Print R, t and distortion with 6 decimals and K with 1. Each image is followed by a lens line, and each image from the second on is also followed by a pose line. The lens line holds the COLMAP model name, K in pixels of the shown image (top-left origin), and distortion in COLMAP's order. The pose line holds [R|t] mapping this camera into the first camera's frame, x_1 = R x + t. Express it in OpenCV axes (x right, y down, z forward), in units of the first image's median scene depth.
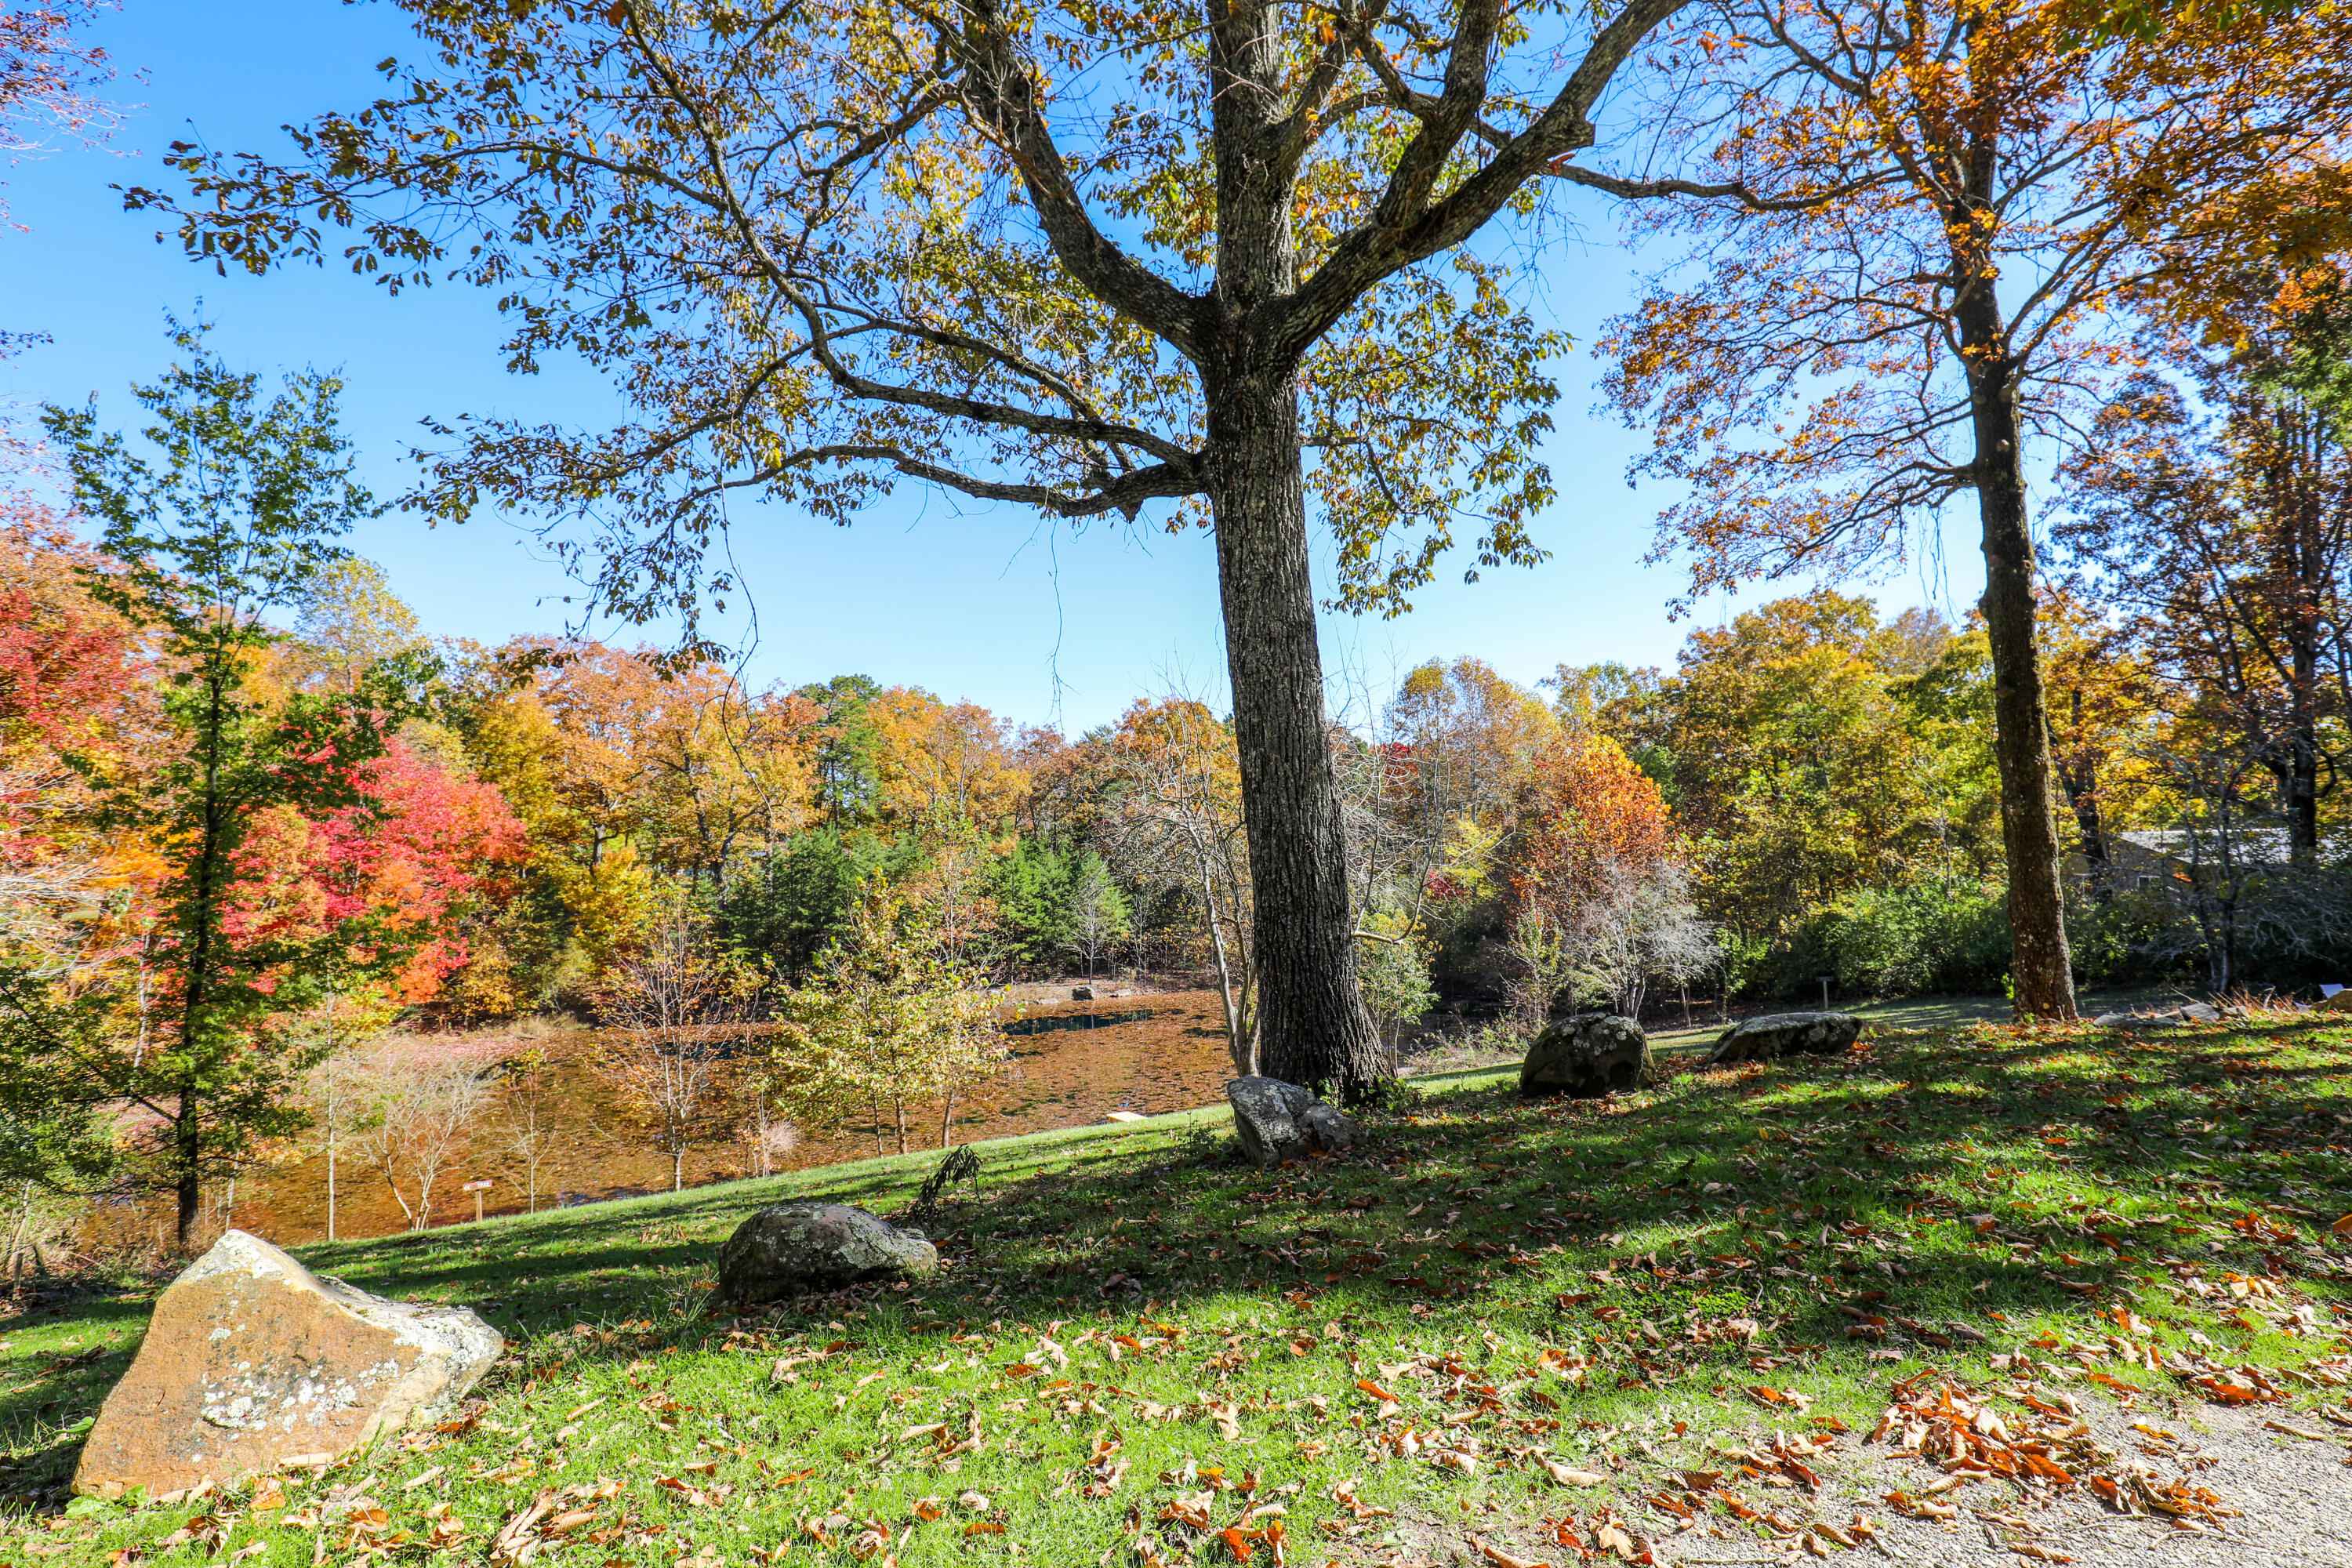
lens RADIAL K [[1189.4, 0, 1184.9], [0, 1189.4, 781.4], [0, 0, 1]] dist [-0.031456, 0.017613]
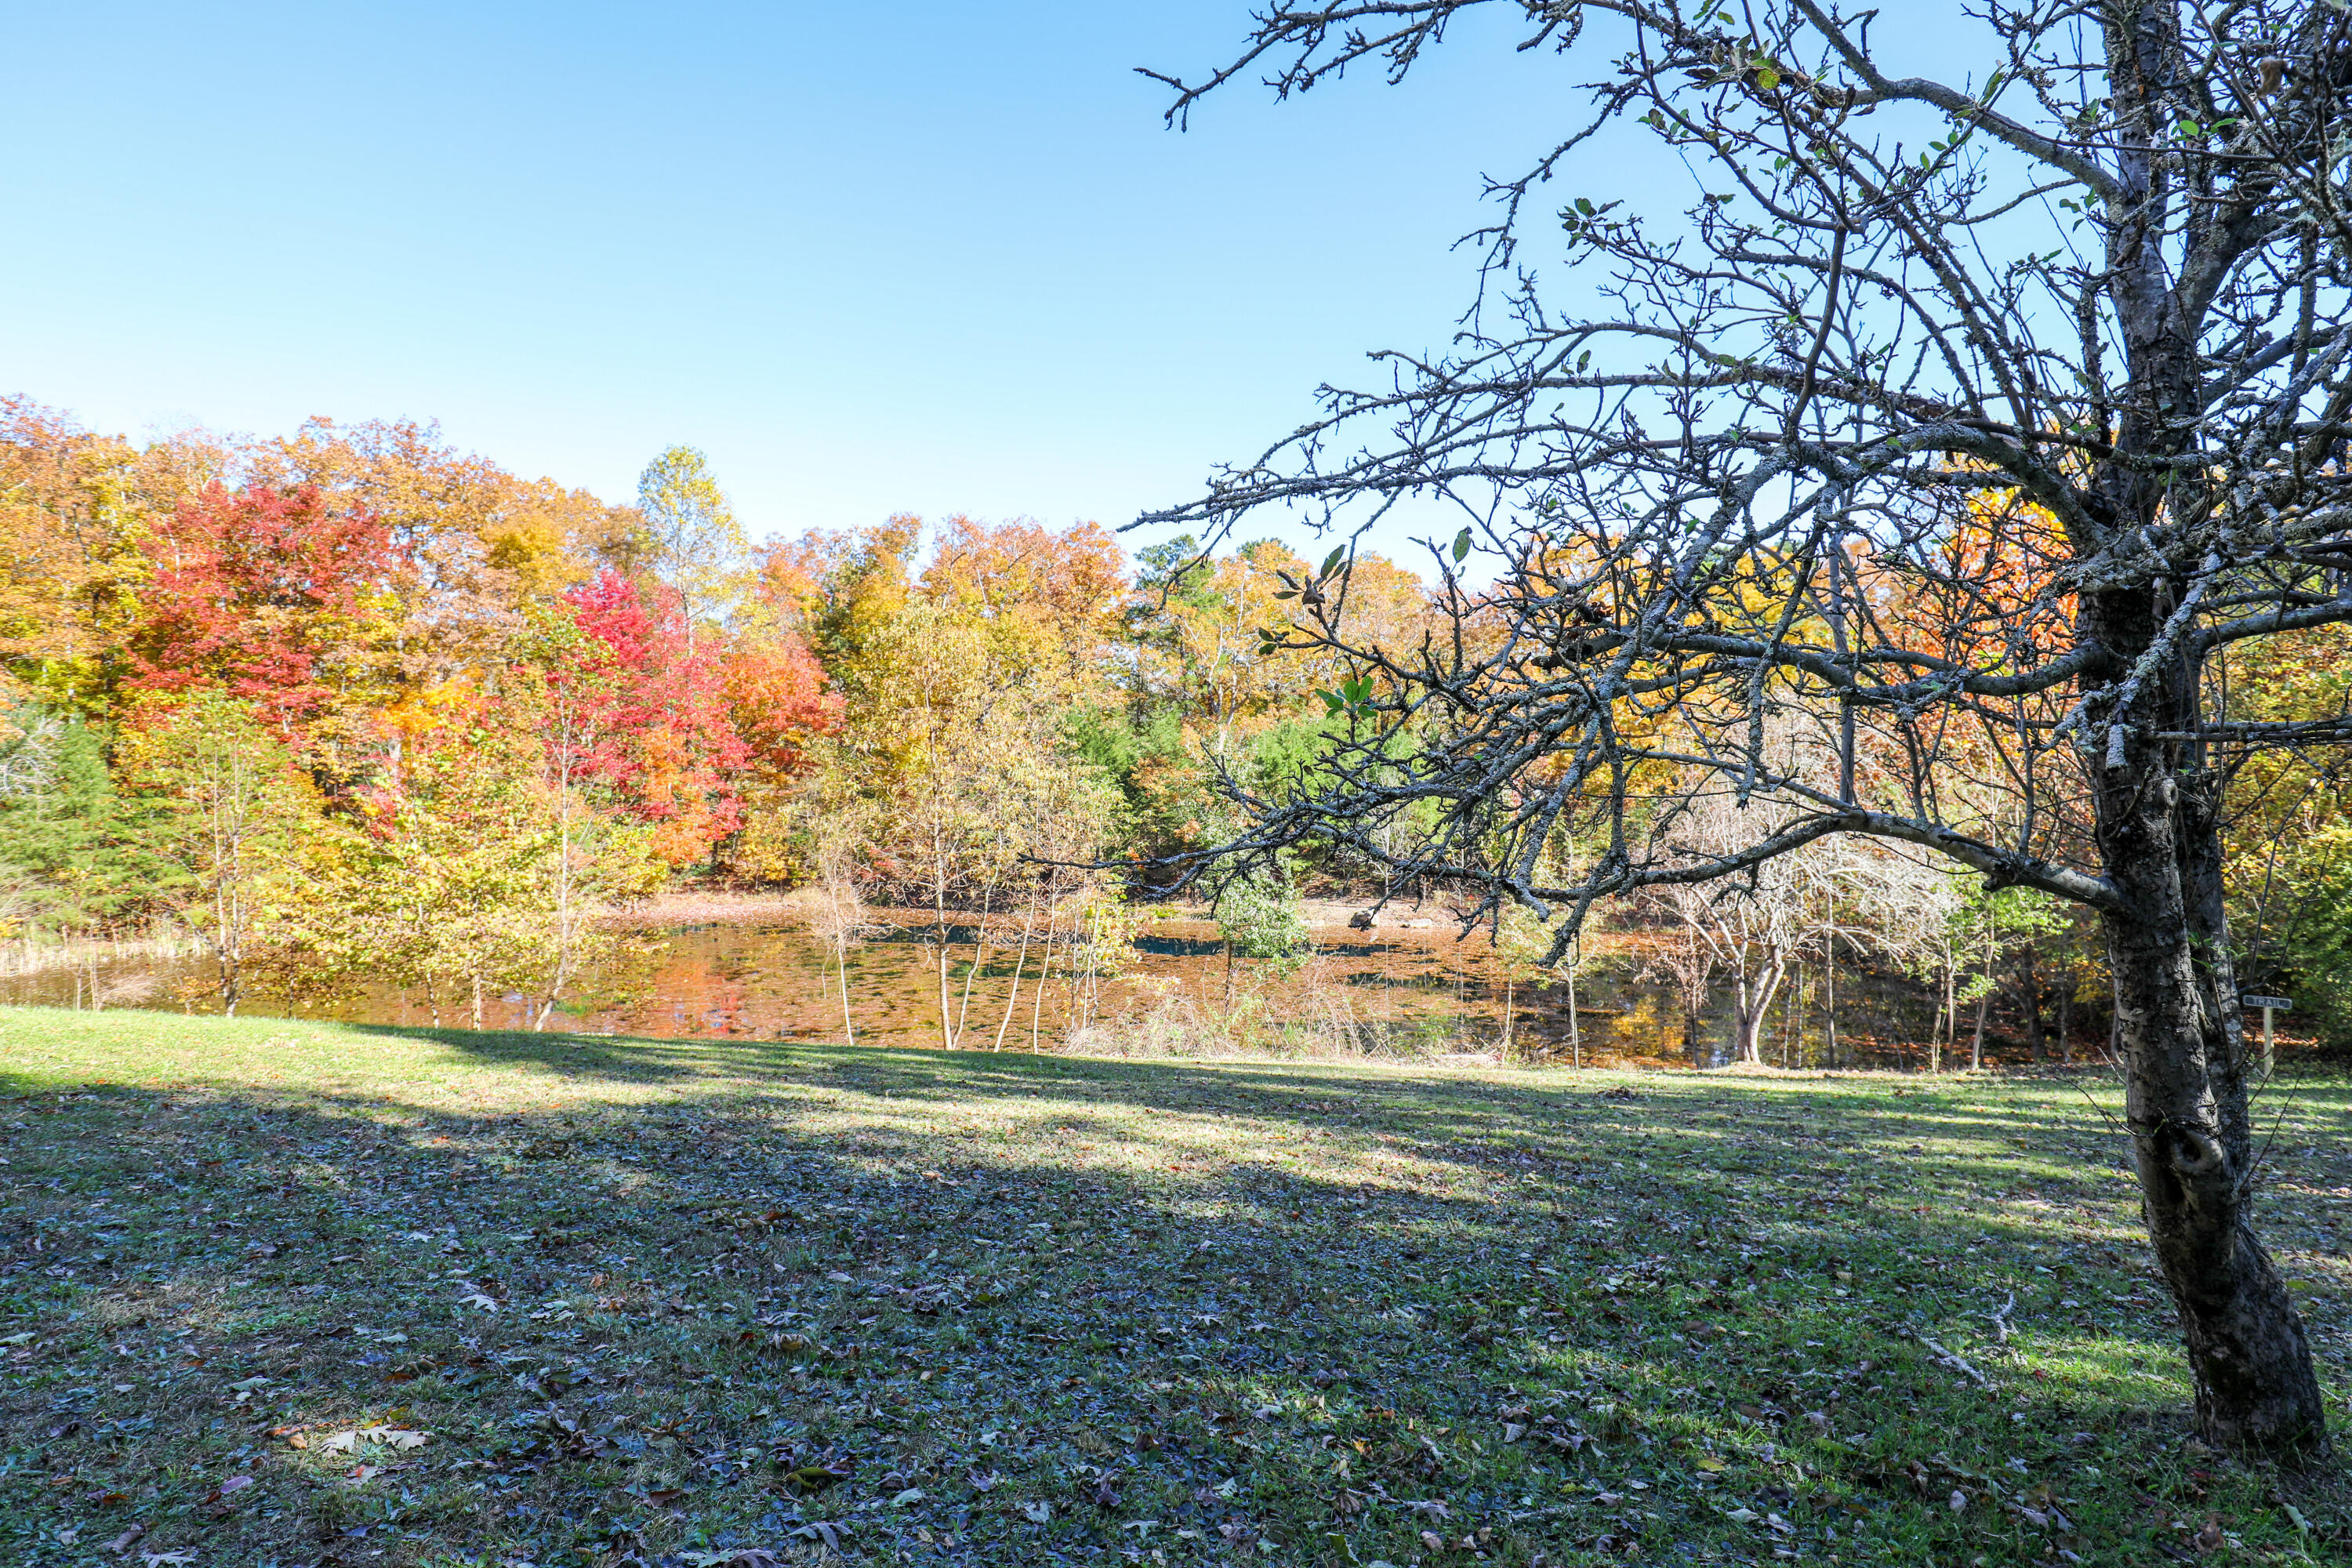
lens RADIAL K [[1267.7, 0, 1176.0], [0, 1267.7, 784.0], [0, 0, 1]] dist [-0.012971, 0.000434]
pose [[0.805264, 0.029093, -0.592202, 0.537861], [0.009959, 0.997991, 0.062571, 0.071804], [0.592832, -0.056284, 0.803357, 0.499124]]
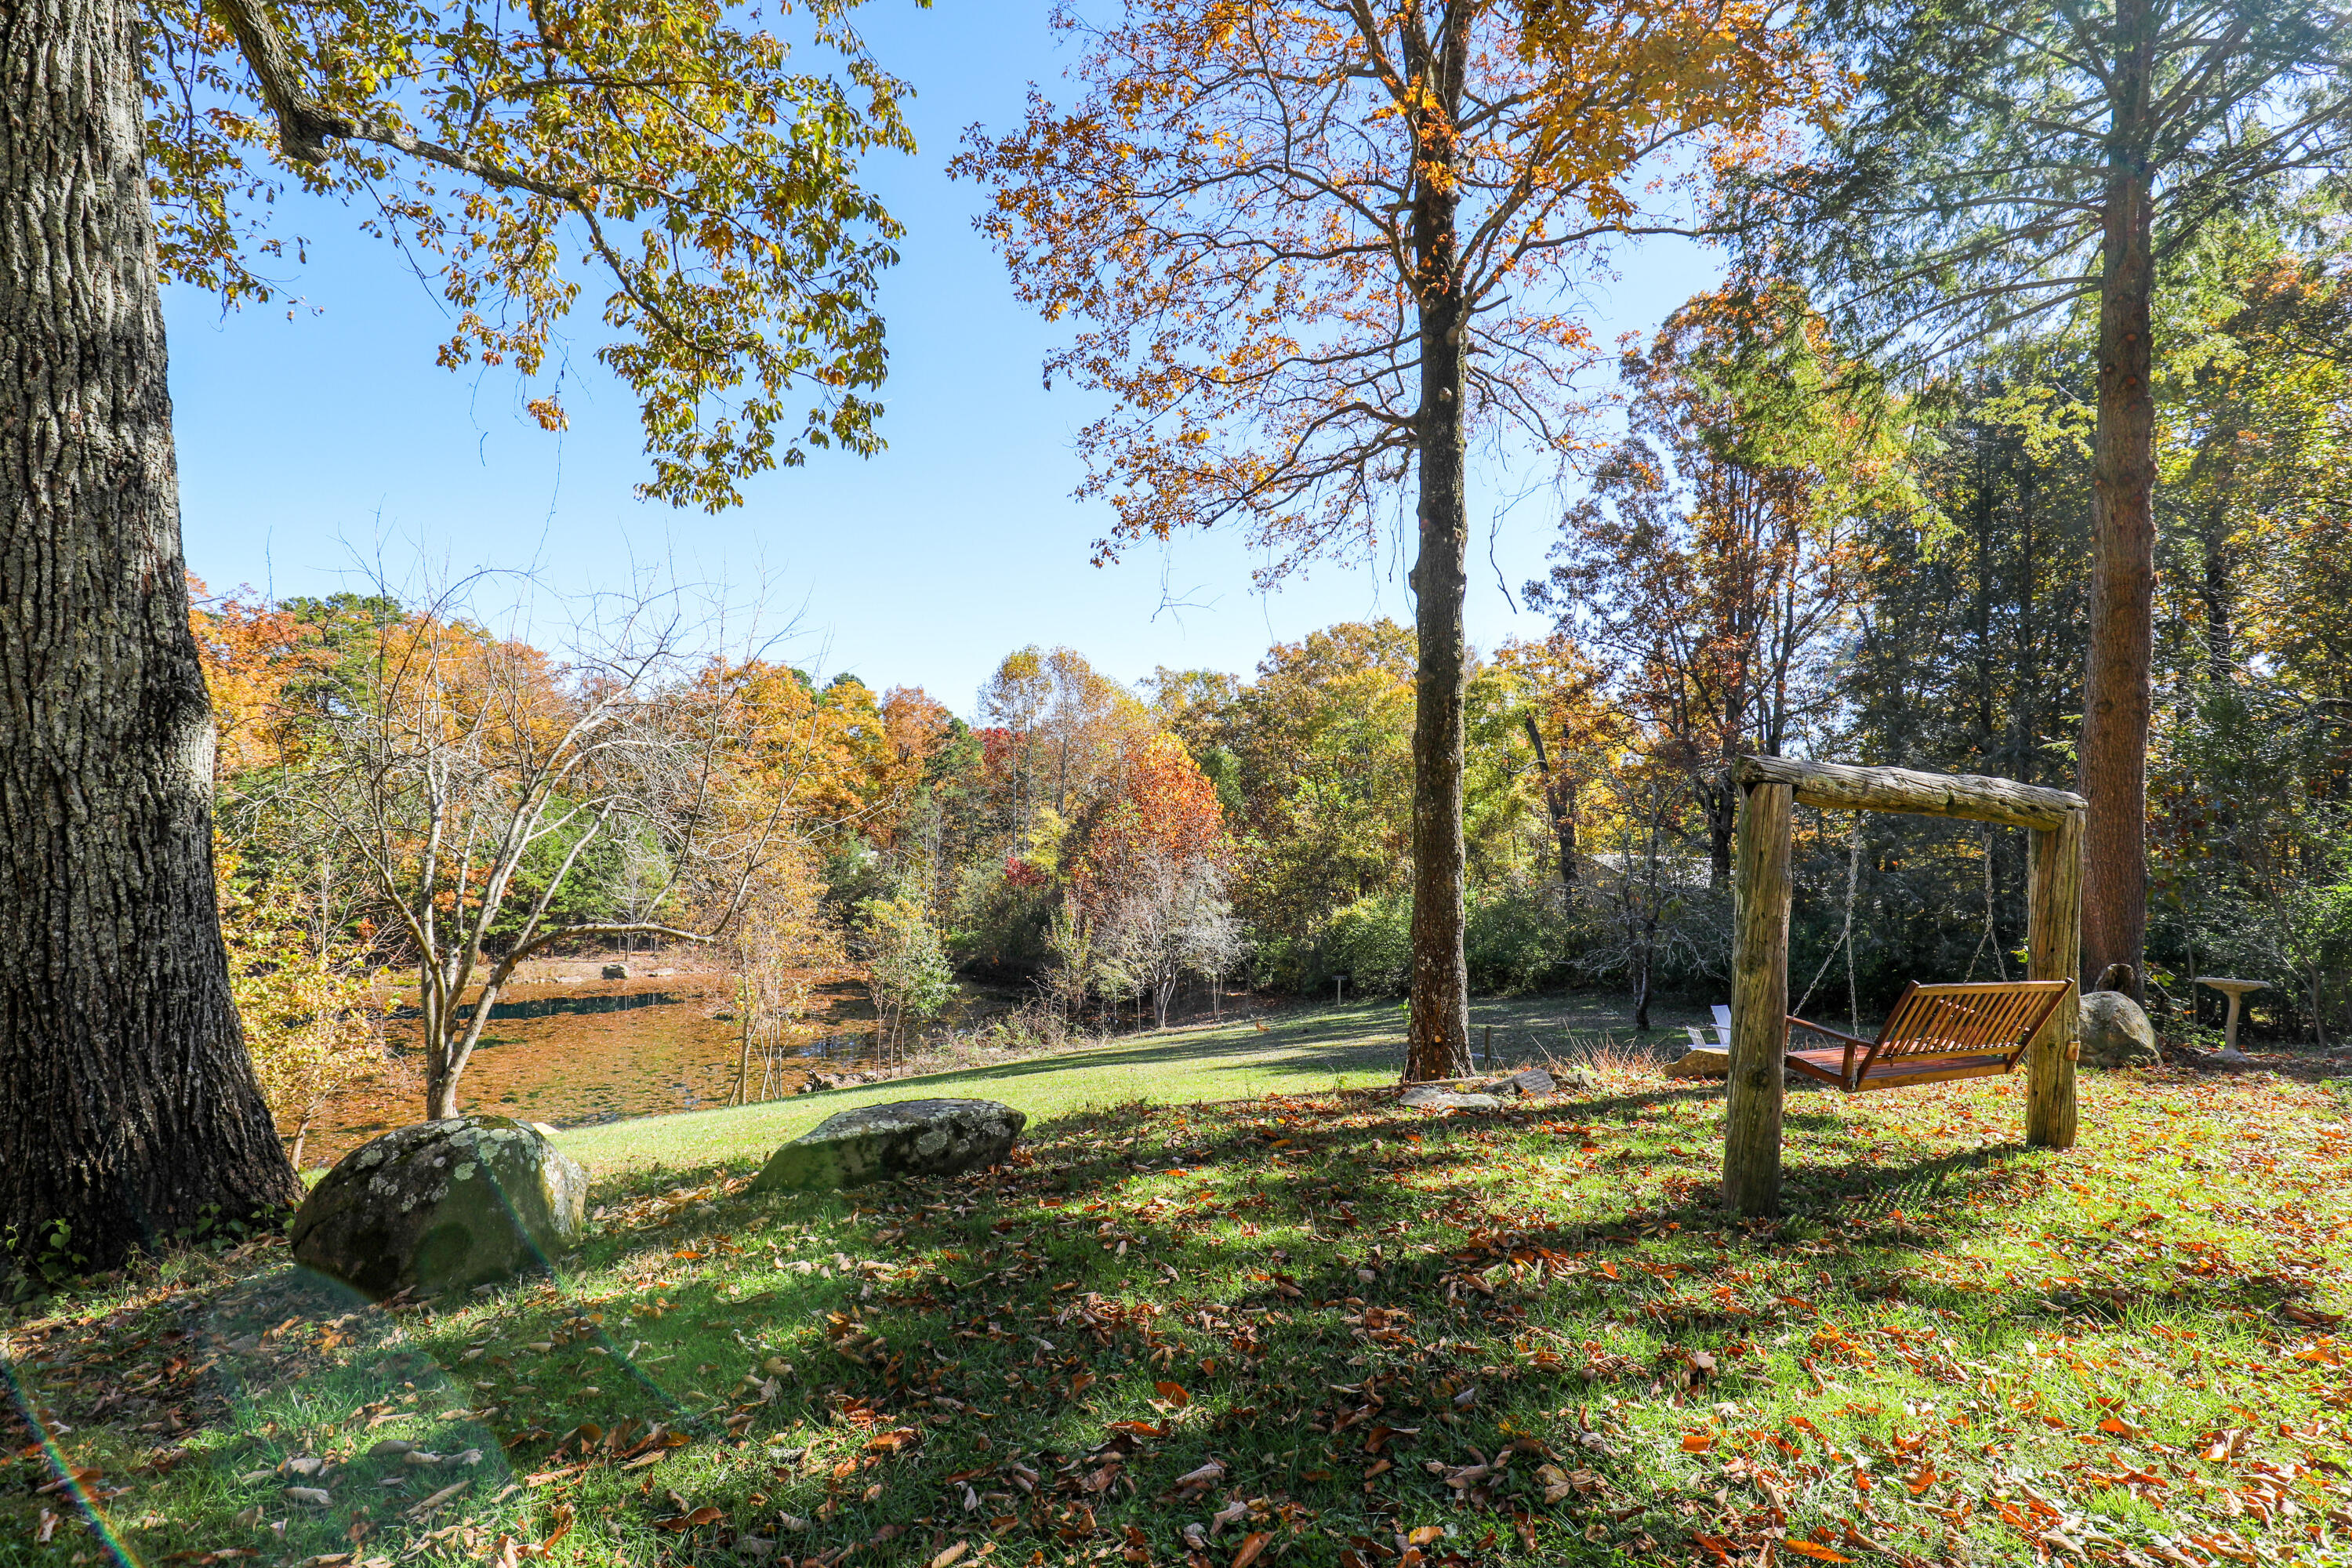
lens RADIAL K [[1125.4, 0, 1176.0], [0, 1125.4, 784.0], [0, 0, 1]] dist [-0.002441, -0.000223]
pose [[0.952499, 0.070071, 0.296369, 0.109831], [-0.074253, 0.997235, 0.002866, 0.003869], [-0.295349, -0.024736, 0.955069, 0.104189]]
